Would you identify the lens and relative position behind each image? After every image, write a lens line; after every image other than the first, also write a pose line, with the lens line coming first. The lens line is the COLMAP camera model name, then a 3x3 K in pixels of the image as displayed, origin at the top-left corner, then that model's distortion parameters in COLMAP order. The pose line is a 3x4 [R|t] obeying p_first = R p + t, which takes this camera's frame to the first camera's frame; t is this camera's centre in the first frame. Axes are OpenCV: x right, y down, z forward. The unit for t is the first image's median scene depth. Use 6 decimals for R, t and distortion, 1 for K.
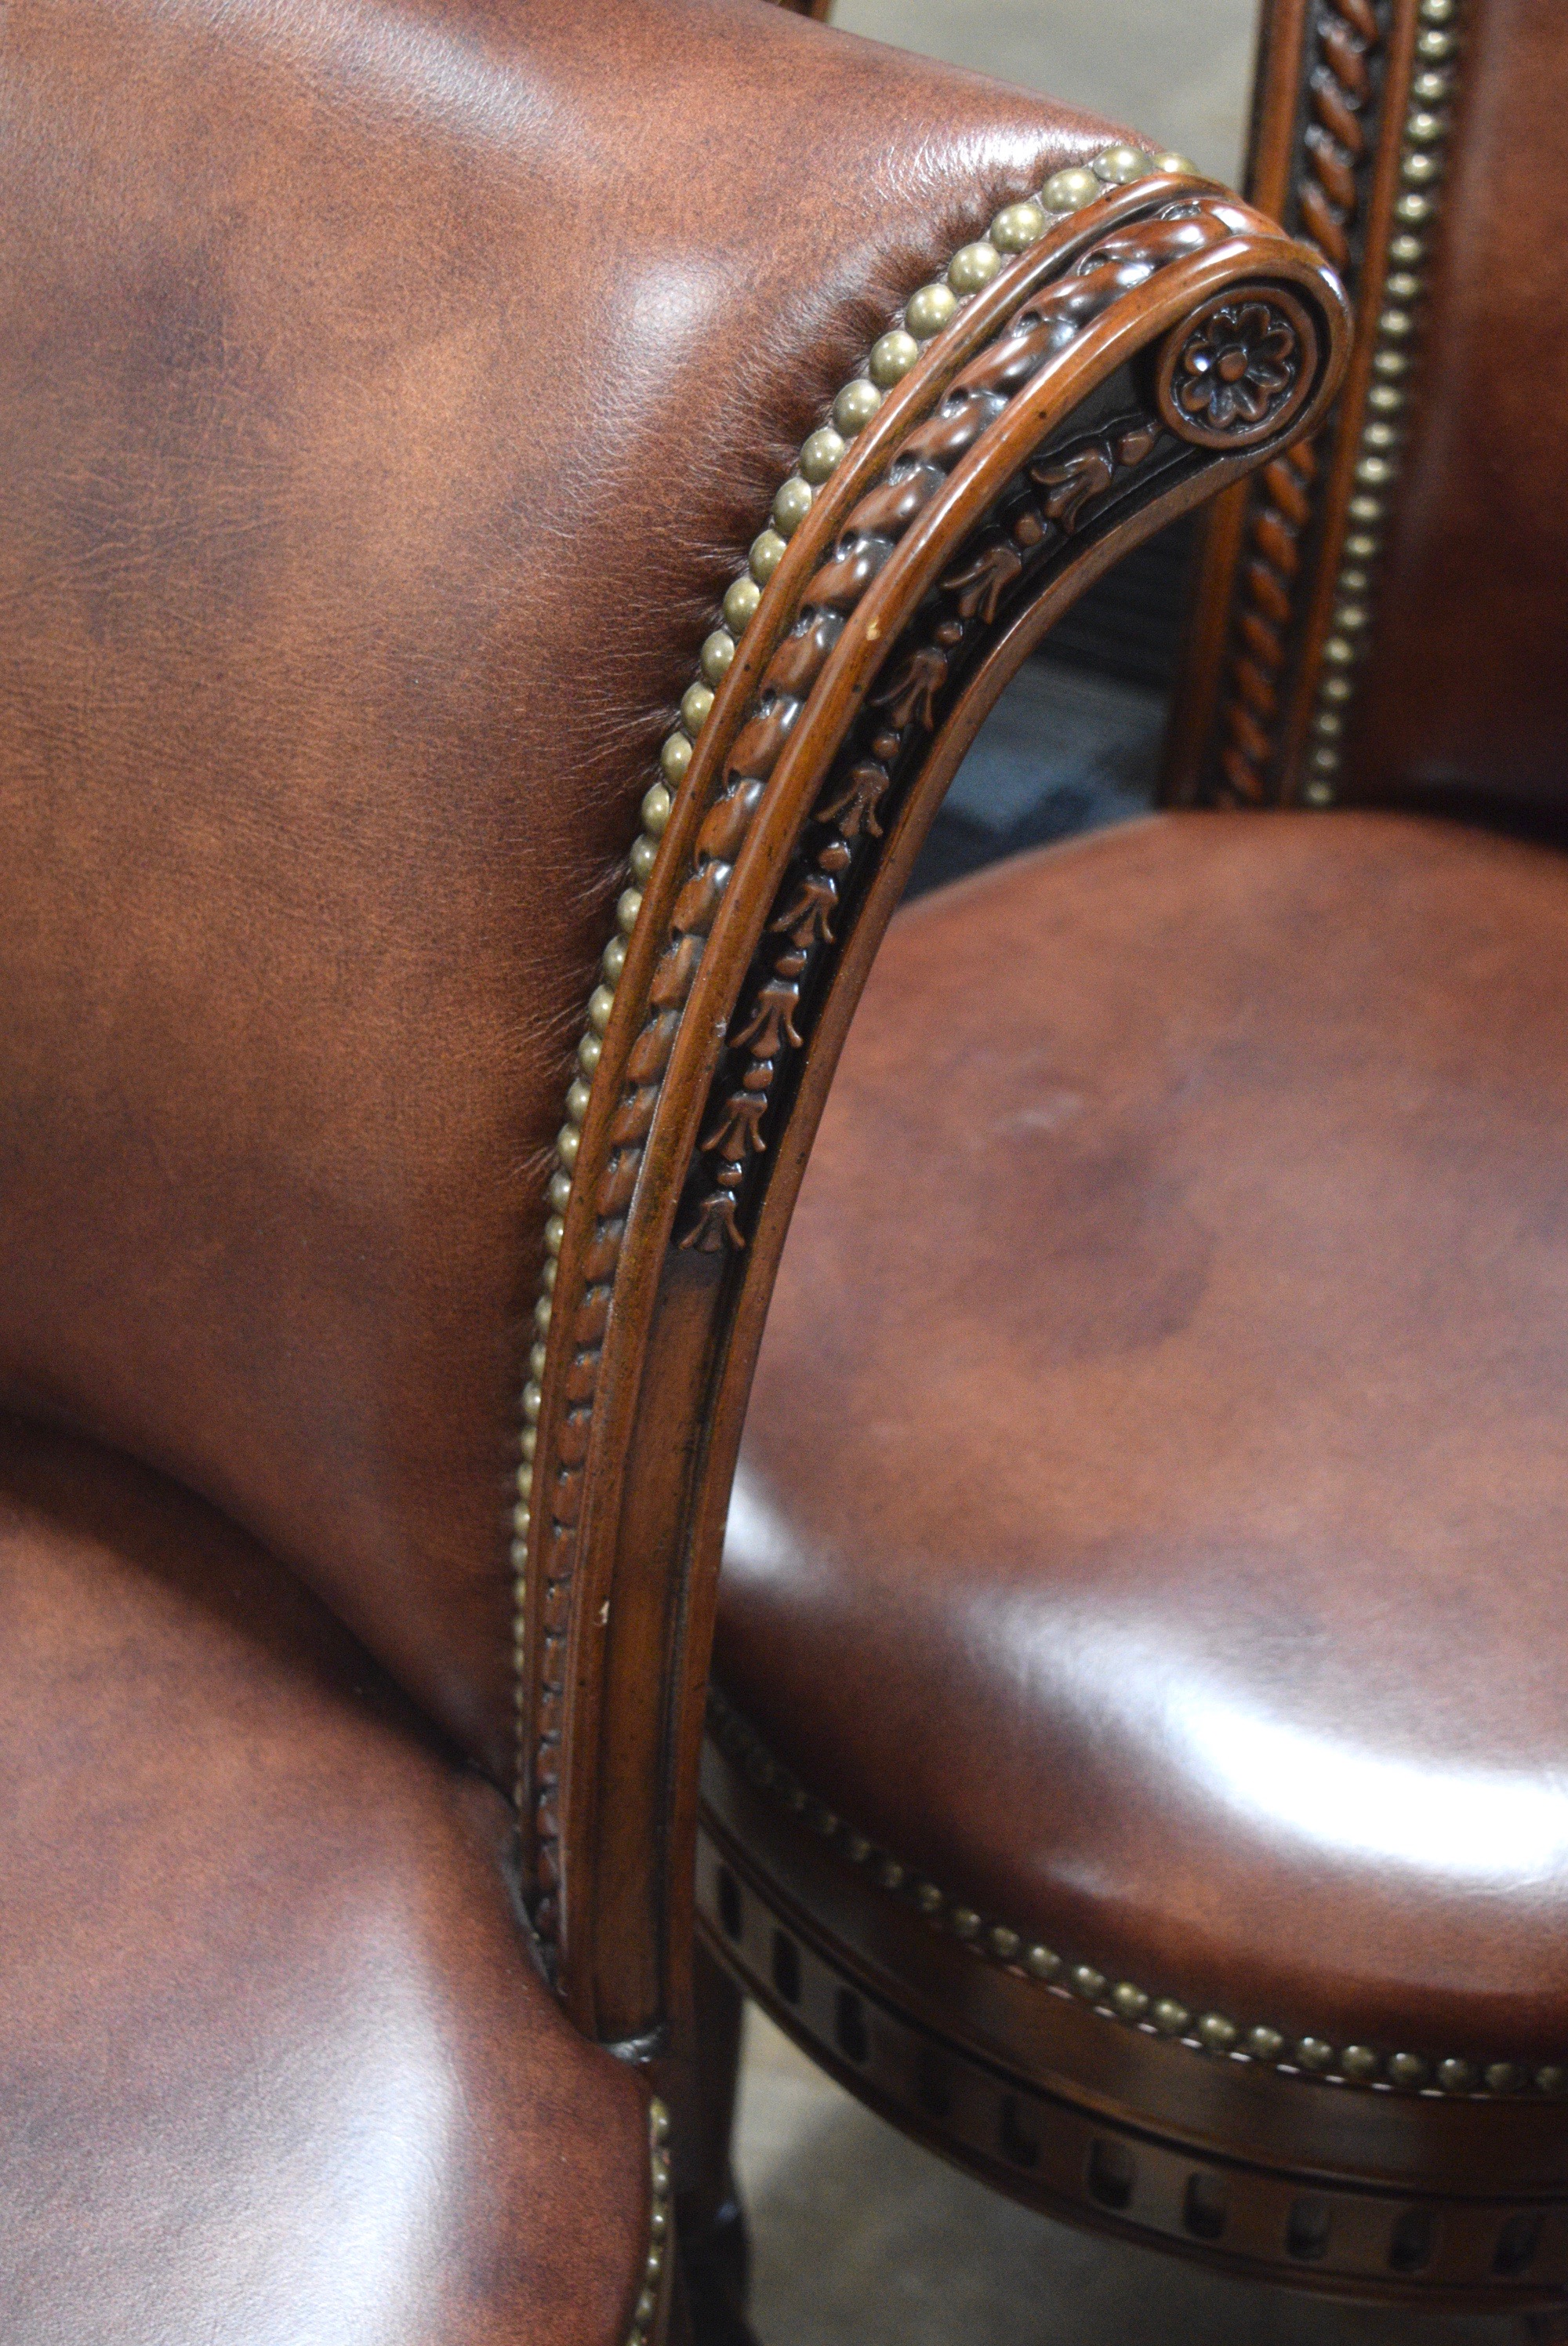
lens RADIAL K [[3188.5, 0, 783.8], [0, 3188.5, 1172.4], [0, 0, 1]] dist [-0.013427, 0.000000]
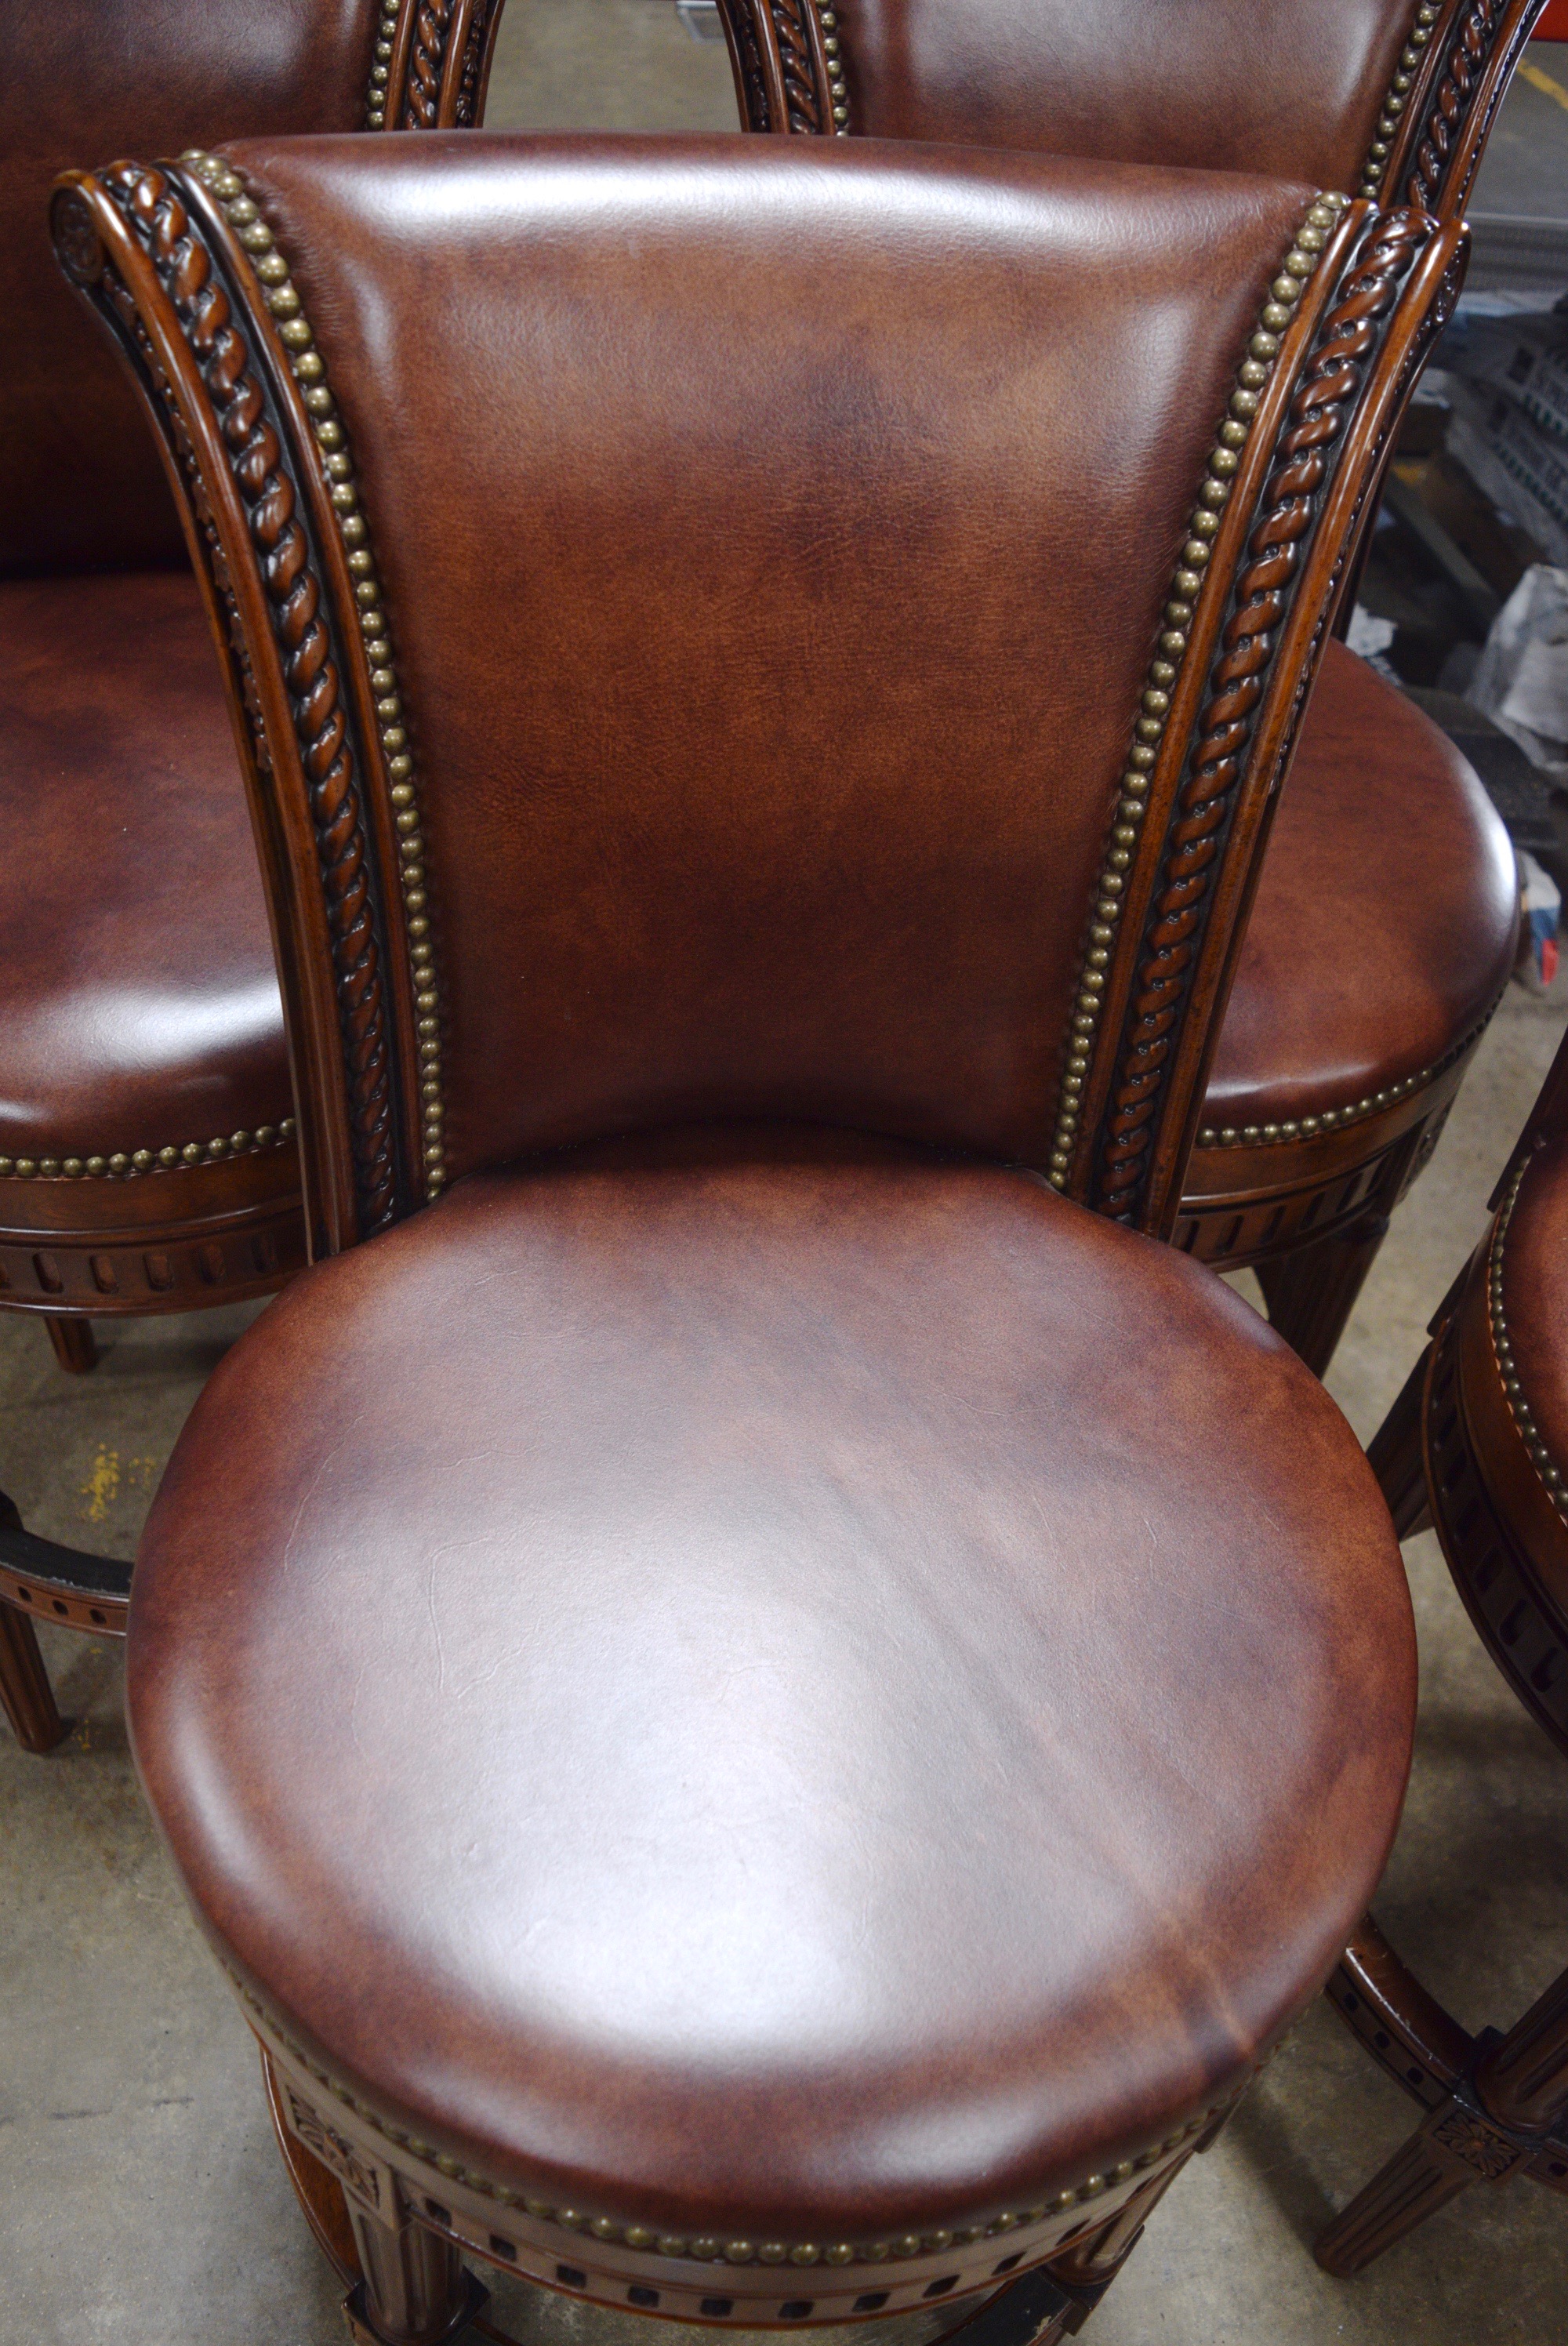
lens RADIAL K [[1965.8, 0, 787.9], [0, 1965.8, 1180.5], [0, 0, 1]] dist [-0.073809, -0.006415]
pose [[0.751791, -0.431521, 0.498598, -0.940927], [0.358551, 0.902101, 0.240114, -0.154727], [-0.553400, -0.001742, 0.832914, 0.155503]]
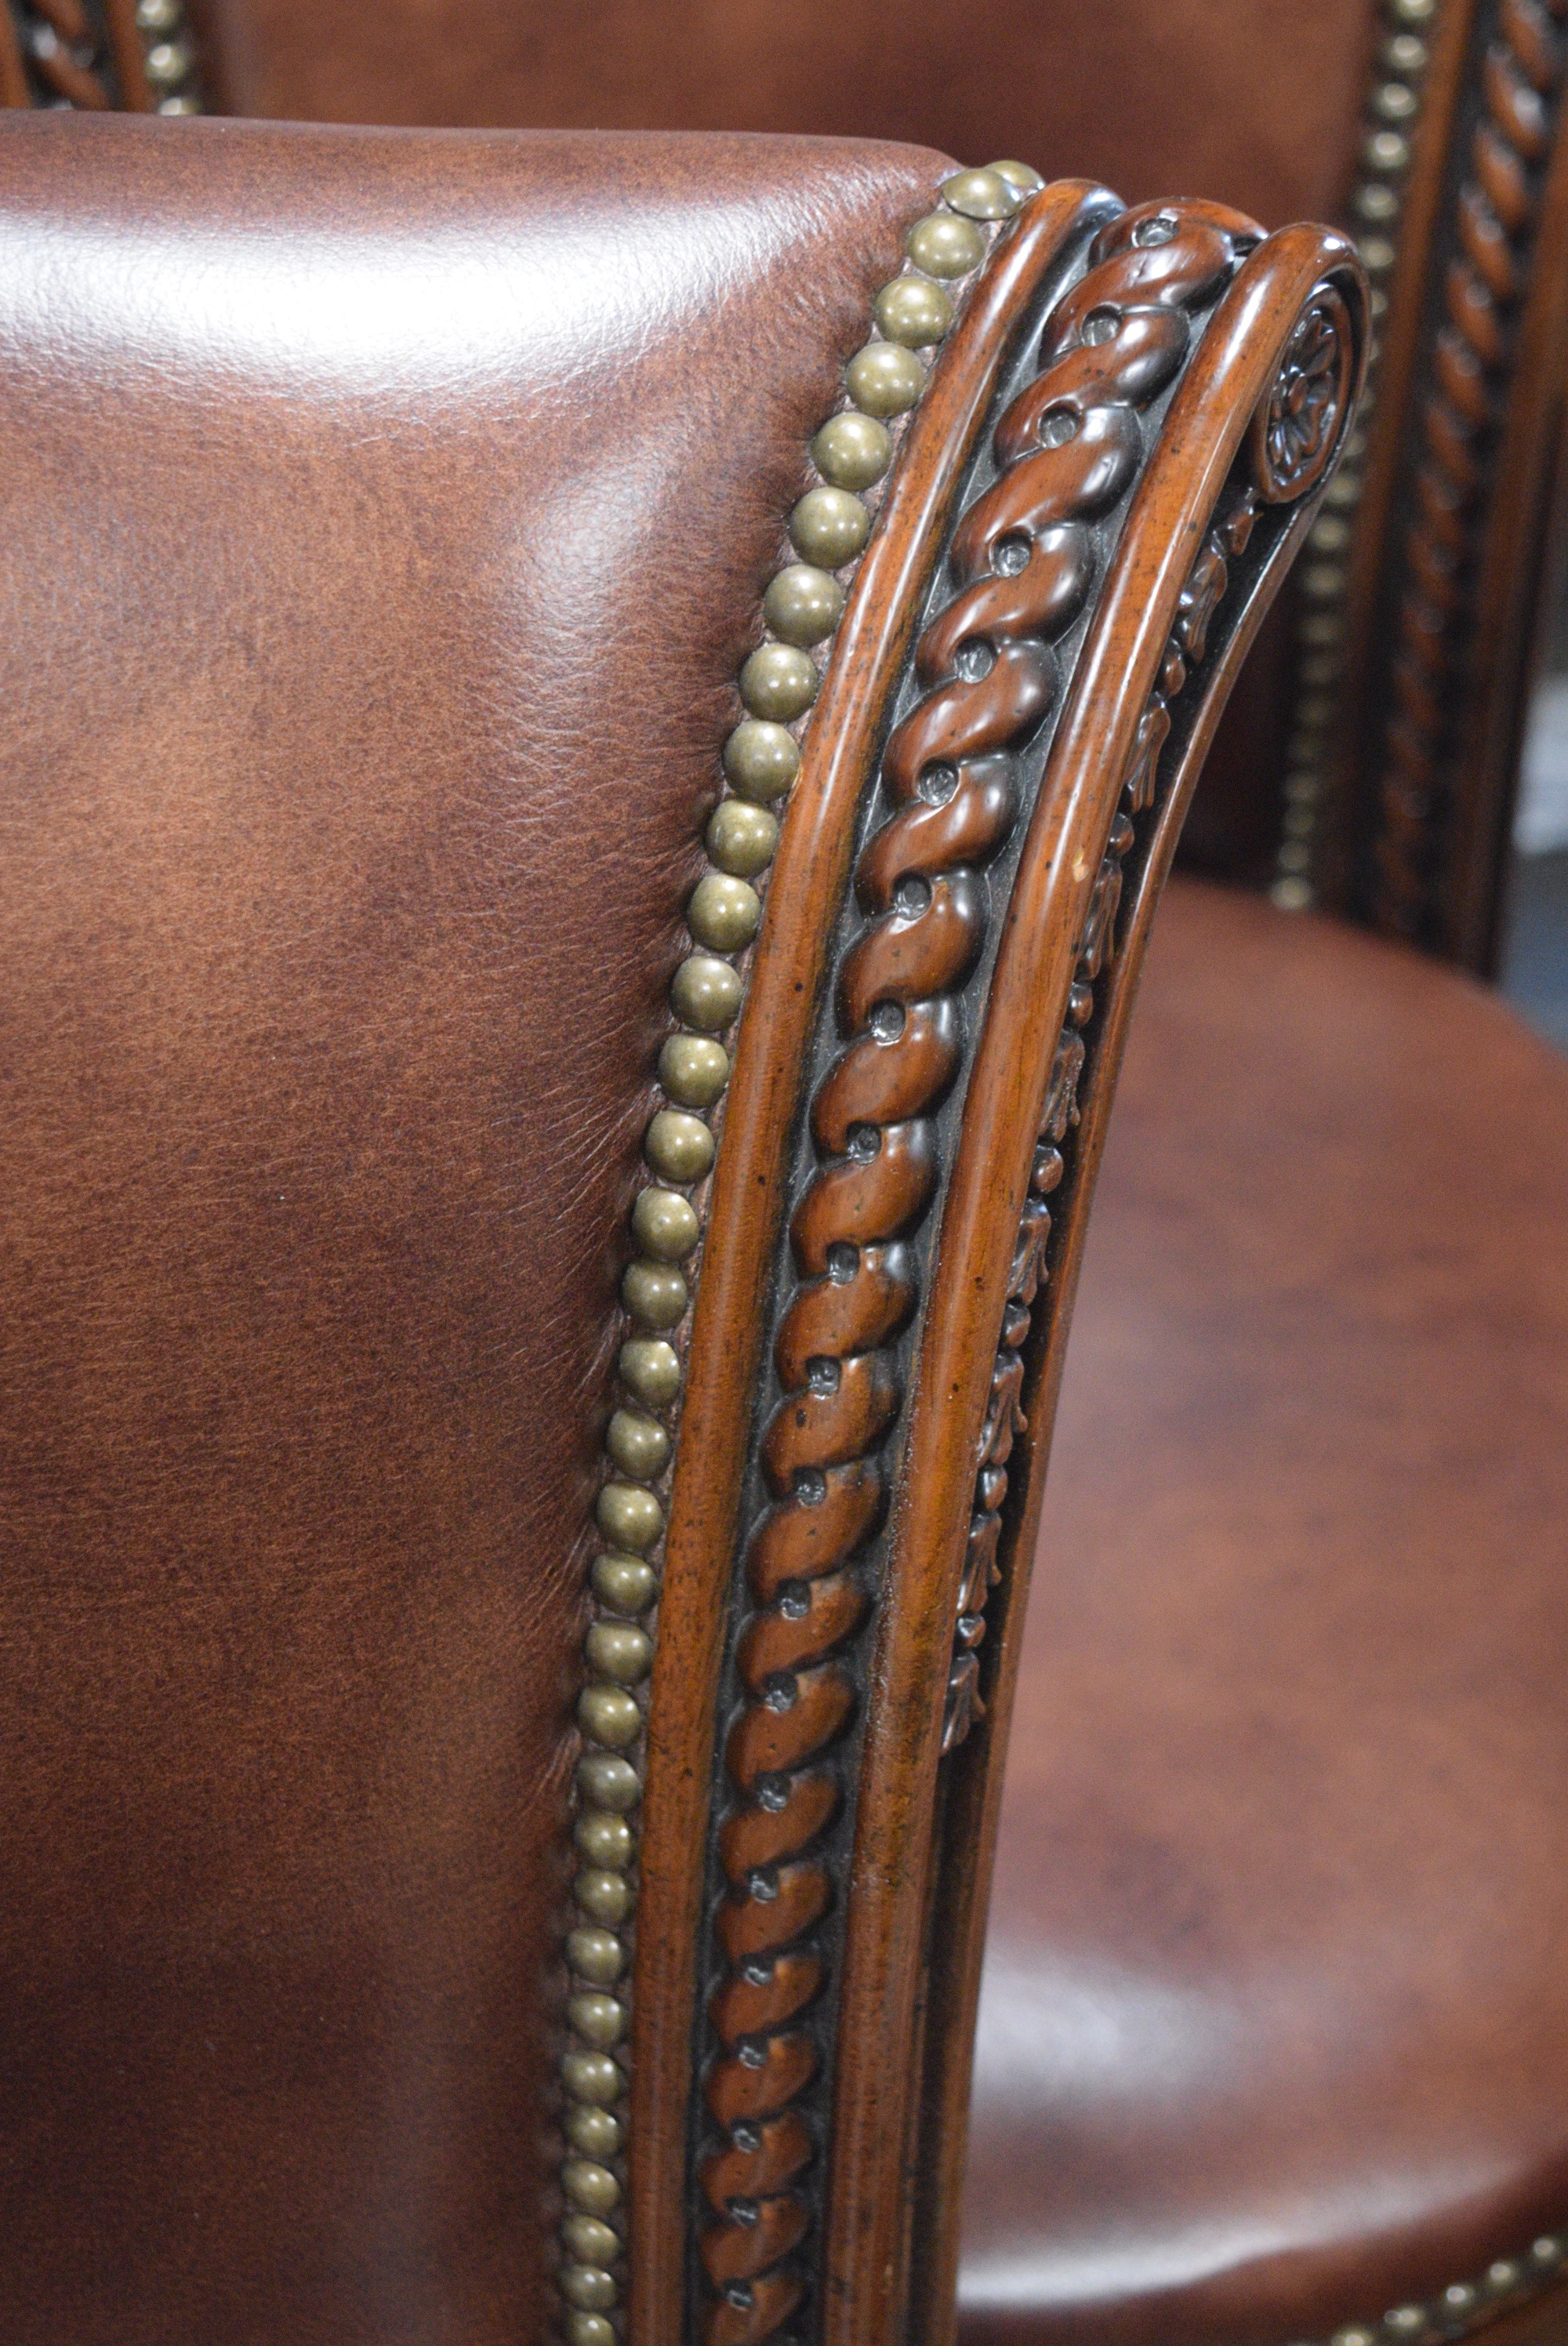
lens RADIAL K [[4052.1, 0, 780.1], [0, 4052.1, 1168.7], [0, 0, 1]] dist [0.023348, 0.000000]
pose [[0.739052, -0.398188, 0.543368, -0.499346], [0.405658, 0.907022, 0.112932, -0.213083], [-0.537815, 0.136959, 0.831864, 0.227776]]
